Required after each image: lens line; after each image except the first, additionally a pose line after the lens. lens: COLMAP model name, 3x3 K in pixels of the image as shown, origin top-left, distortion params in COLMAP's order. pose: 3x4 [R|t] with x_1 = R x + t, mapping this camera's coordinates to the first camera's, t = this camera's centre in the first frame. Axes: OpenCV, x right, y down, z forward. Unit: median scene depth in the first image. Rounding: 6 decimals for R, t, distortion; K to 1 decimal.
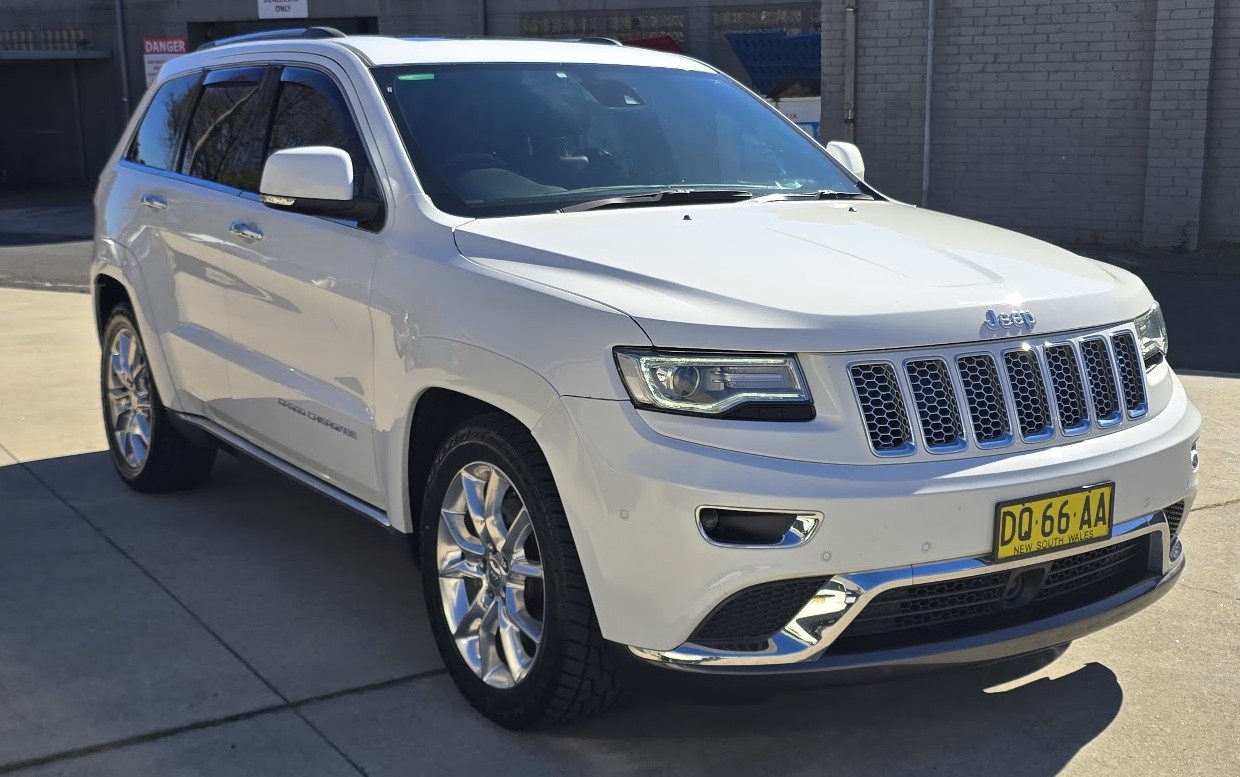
lens RADIAL K [[1551.7, 0, 608.2], [0, 1551.7, 389.2], [0, 0, 1]] dist [0.051041, 0.000000]
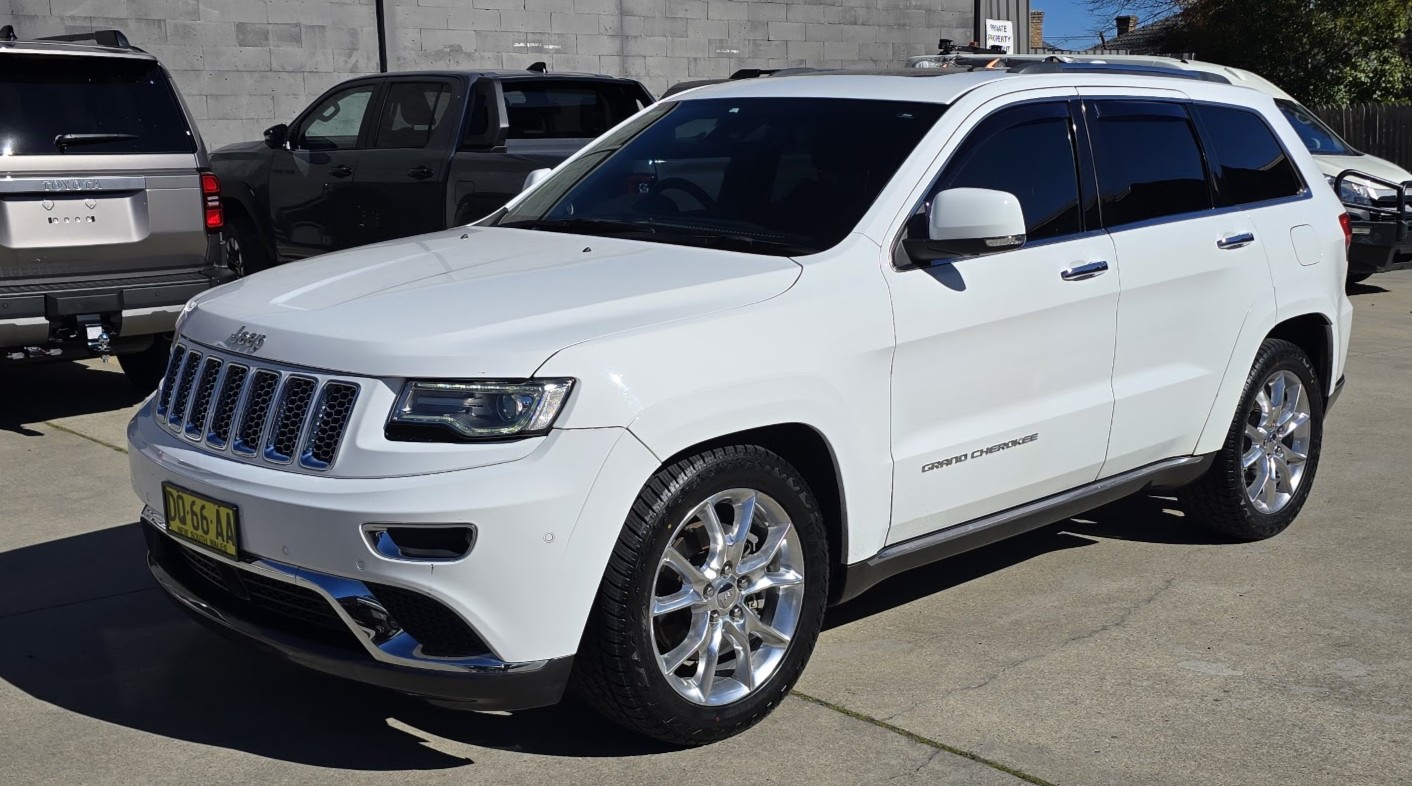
lens RADIAL K [[1553.6, 0, 733.1], [0, 1553.6, 420.9], [0, 0, 1]] dist [0.064133, 0.000000]
pose [[0.213354, 0.189206, -0.958479, 1.416660], [-0.180475, 0.971816, 0.151665, -0.219831], [0.960161, 0.140623, 0.241488, 1.083314]]
